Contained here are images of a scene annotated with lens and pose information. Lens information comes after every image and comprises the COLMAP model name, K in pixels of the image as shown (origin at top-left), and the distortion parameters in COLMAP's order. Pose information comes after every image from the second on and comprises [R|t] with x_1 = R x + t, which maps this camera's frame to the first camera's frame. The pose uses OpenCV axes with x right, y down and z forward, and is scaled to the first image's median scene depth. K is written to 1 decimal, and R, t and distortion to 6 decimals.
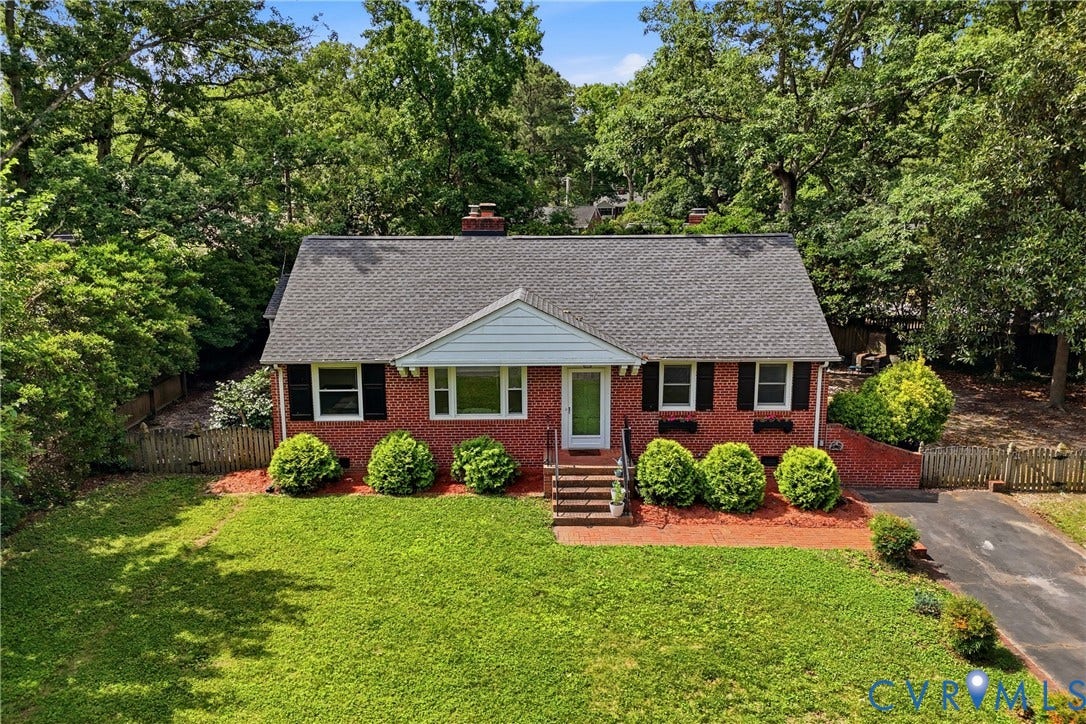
lens RADIAL K [[810.9, 0, 543.0], [0, 810.9, 362.0], [0, 0, 1]] dist [0.041949, 0.000363]
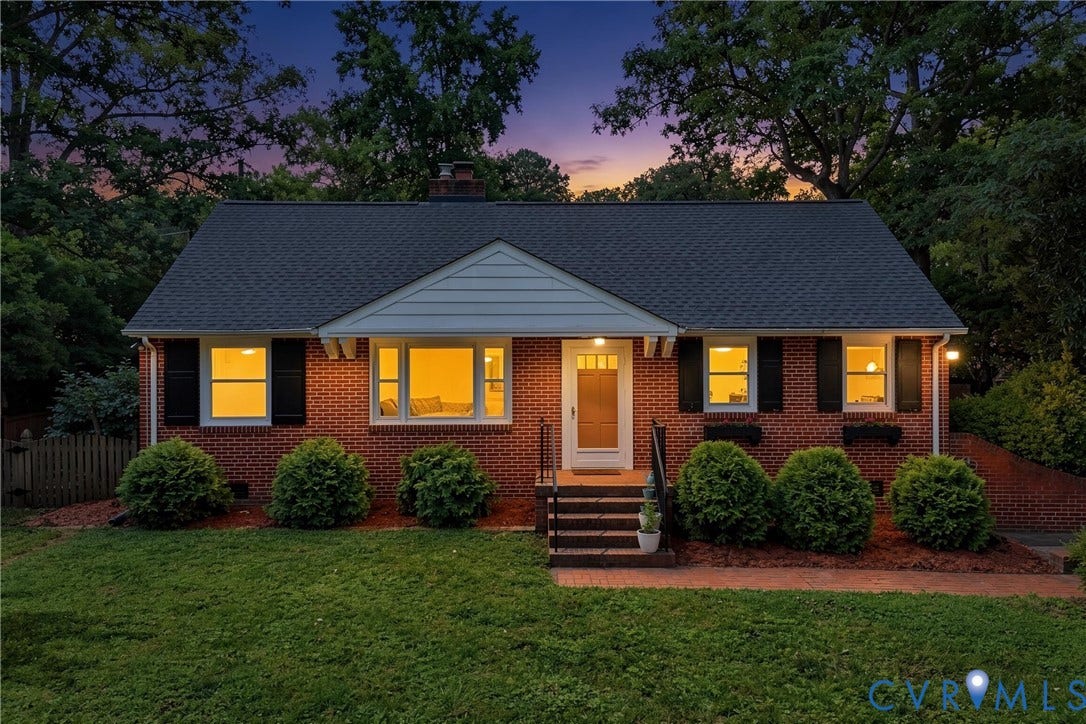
lens RADIAL K [[862.3, 0, 542.7], [0, 862.3, 337.6], [0, 0, 1]] dist [0.033040, 0.004360]
pose [[1.000000, 0.000801, 0.000452, 0.006715], [-0.000701, 0.981774, -0.190053, 0.148628], [-0.000596, 0.190053, 0.981774, 0.294363]]
